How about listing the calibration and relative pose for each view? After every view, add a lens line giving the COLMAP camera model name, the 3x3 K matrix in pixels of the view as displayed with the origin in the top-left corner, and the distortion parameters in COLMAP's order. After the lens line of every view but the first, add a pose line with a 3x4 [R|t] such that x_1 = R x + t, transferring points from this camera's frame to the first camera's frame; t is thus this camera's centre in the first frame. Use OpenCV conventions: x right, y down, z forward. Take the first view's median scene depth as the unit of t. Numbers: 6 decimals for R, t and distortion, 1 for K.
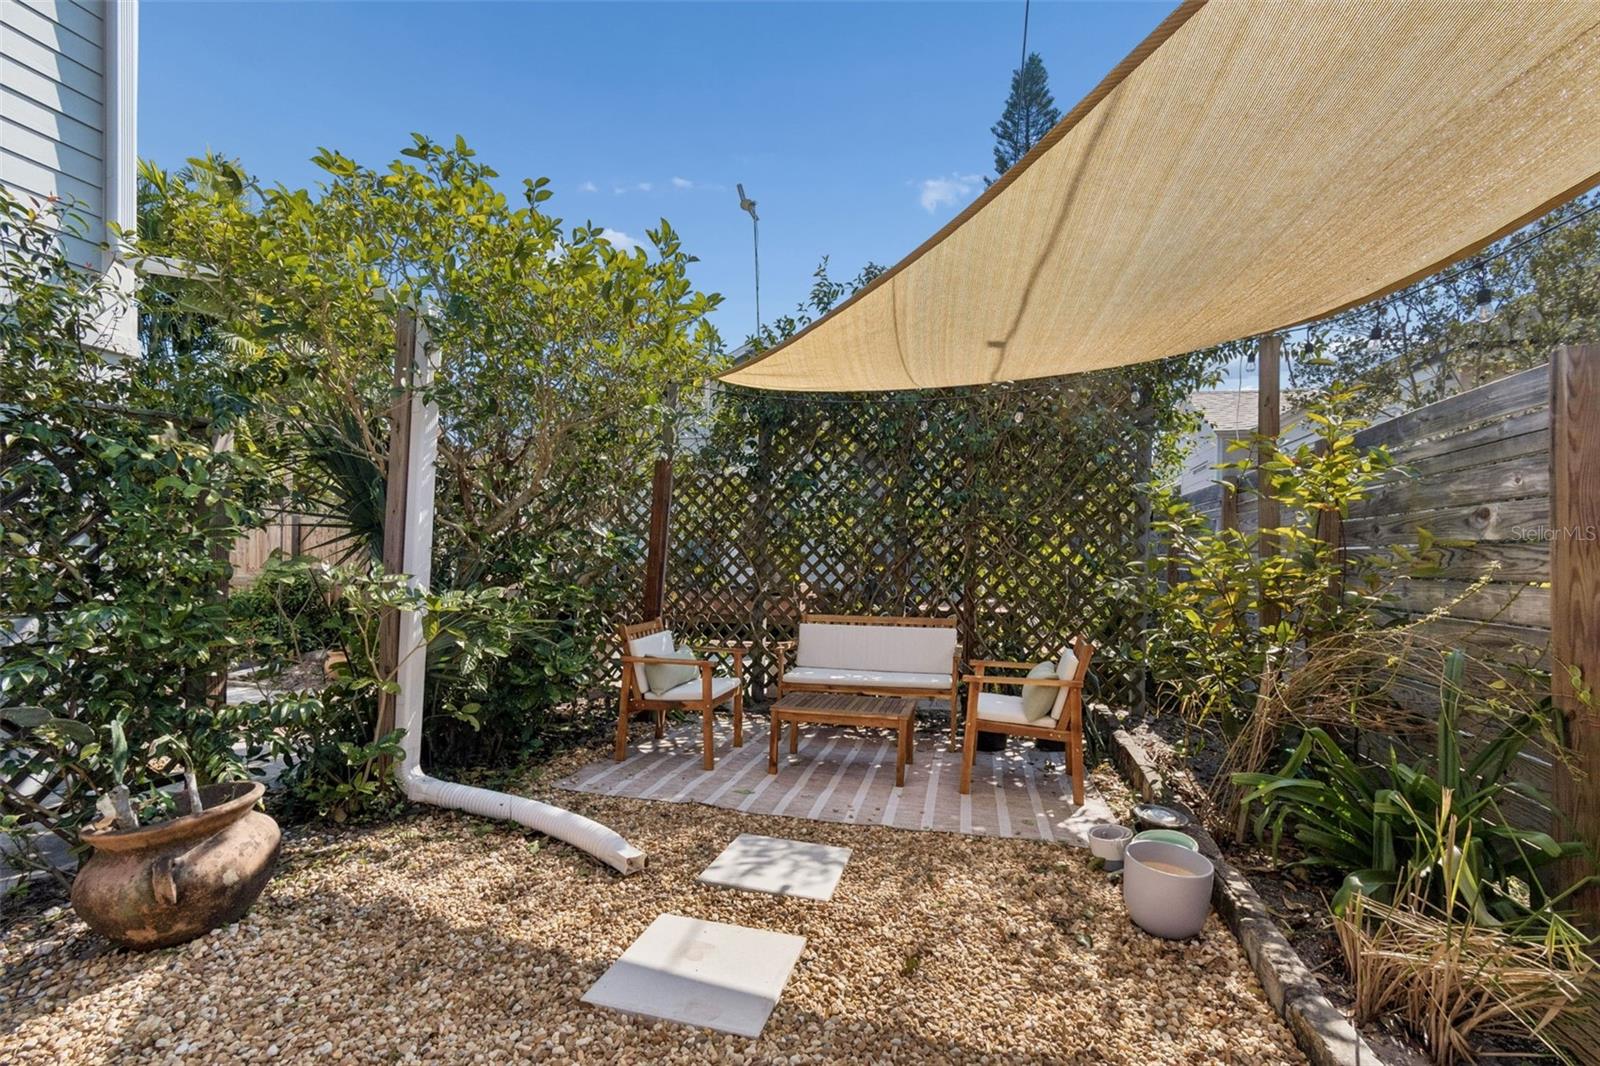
lens RADIAL K [[727.7, 0, 801.8], [0, 727.7, 543.9], [0, 0, 1]] dist [0.003475, -0.000131]
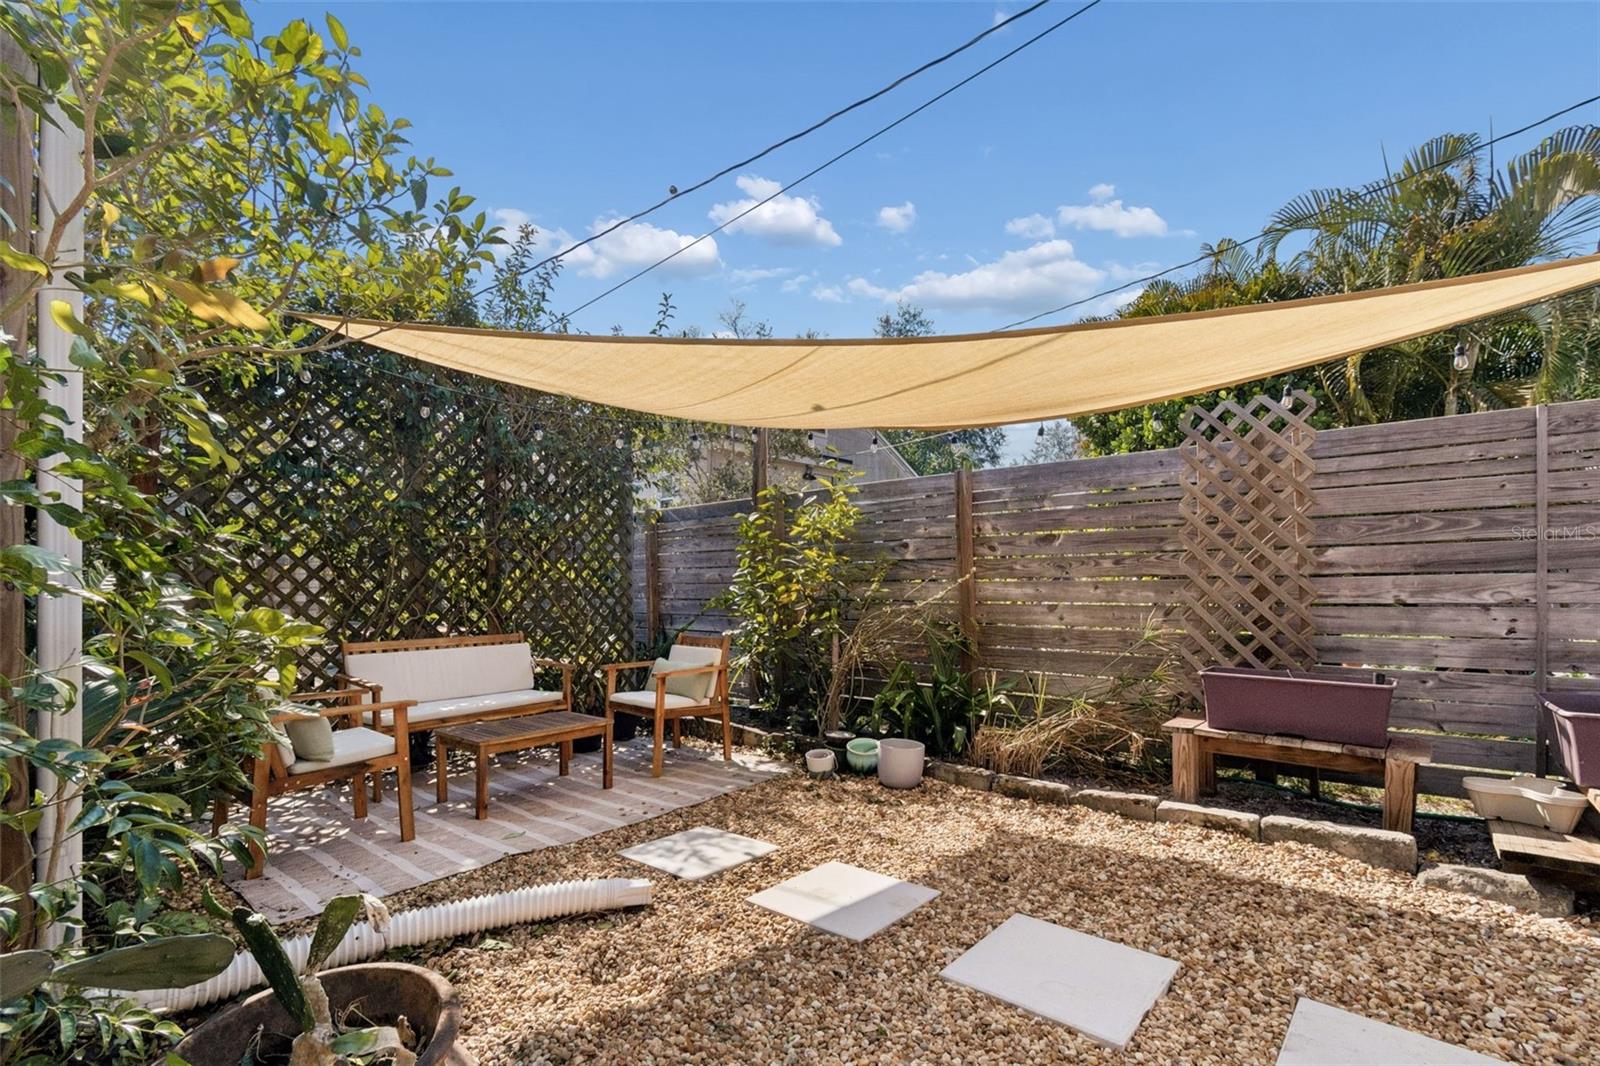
lens RADIAL K [[727.7, 0, 835.4], [0, 727.7, 584.5], [0, 0, 1]] dist [0.003475, -0.000131]
pose [[0.413895, -0.013326, 0.910227, -0.917455], [-0.008295, 0.999796, 0.018409, 0.028704], [-0.910287, -0.015169, 0.413700, 0.383938]]
